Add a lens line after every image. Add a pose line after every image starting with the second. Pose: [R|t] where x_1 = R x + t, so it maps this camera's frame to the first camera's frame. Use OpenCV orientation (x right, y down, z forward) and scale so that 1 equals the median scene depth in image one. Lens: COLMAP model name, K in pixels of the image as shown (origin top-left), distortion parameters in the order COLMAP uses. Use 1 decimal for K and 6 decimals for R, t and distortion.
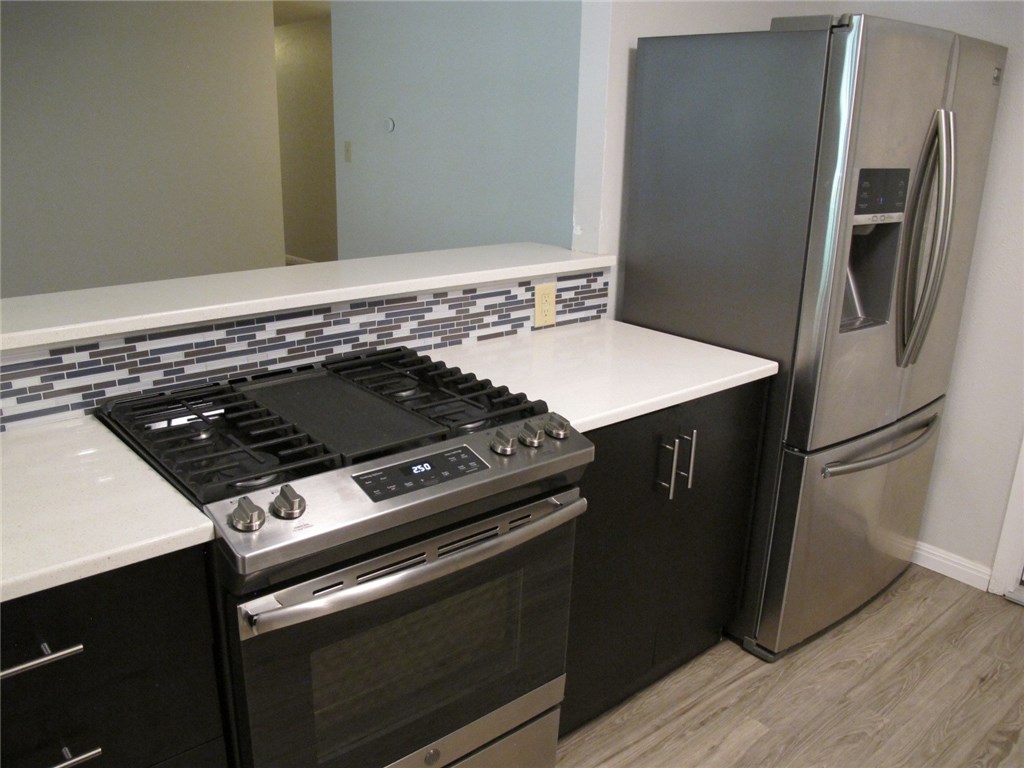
lens RADIAL K [[864.1, 0, 515.7], [0, 864.1, 382.9], [0, 0, 1]] dist [-0.145253, 0.104495]
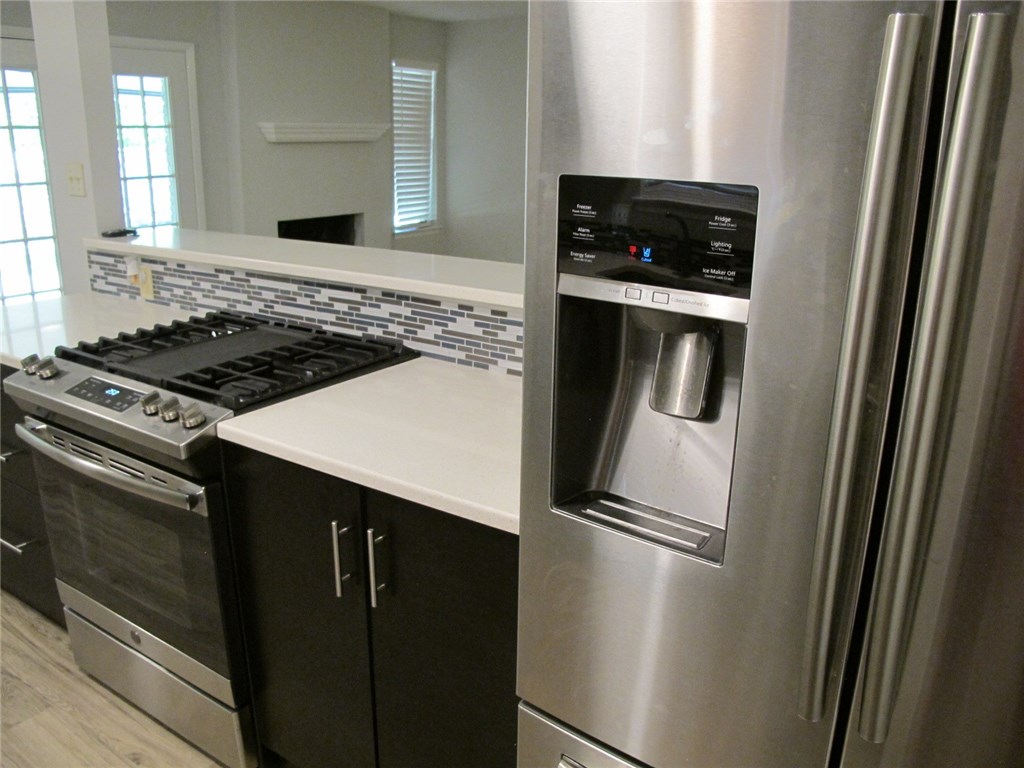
lens RADIAL K [[864.1, 0, 514.4], [0, 864.1, 390.5], [0, 0, 1]] dist [-0.145253, 0.104495]
pose [[0.269795, 0.263418, -0.926187, 0.868619], [-0.295432, 0.938109, 0.180751, -0.218068], [0.916477, 0.224859, 0.330919, 0.833786]]
